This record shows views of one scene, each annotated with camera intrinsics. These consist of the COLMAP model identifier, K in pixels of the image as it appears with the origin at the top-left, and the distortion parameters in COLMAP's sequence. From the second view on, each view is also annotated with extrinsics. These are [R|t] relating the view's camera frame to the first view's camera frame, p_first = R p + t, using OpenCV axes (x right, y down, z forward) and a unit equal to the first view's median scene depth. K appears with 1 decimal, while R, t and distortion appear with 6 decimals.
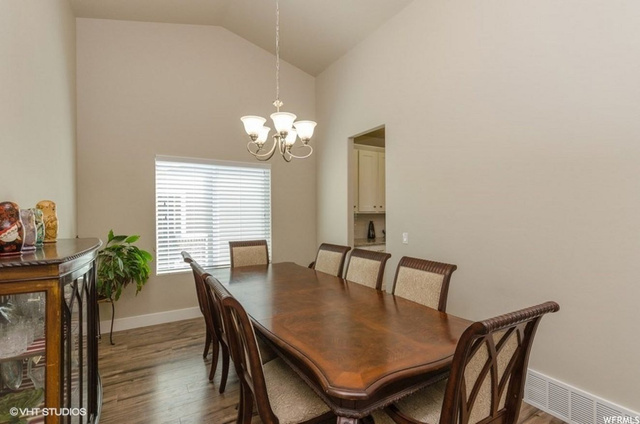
lens RADIAL K [[306.5, 0, 320.0], [0, 306.5, 212.0], [0, 0, 1]] dist [0.014184, -0.000181]
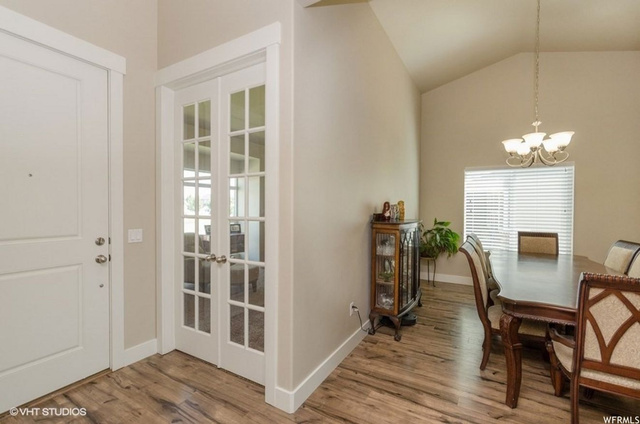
lens RADIAL K [[282.6, 0, 320.0], [0, 282.6, 212.0], [0, 0, 1]] dist [0.000942, 0.000132]
pose [[0.493614, 0.022024, -0.869402, 0.318137], [-0.011296, 0.999757, 0.018913, 0.006794], [0.869608, 0.000485, 0.493743, -0.269196]]
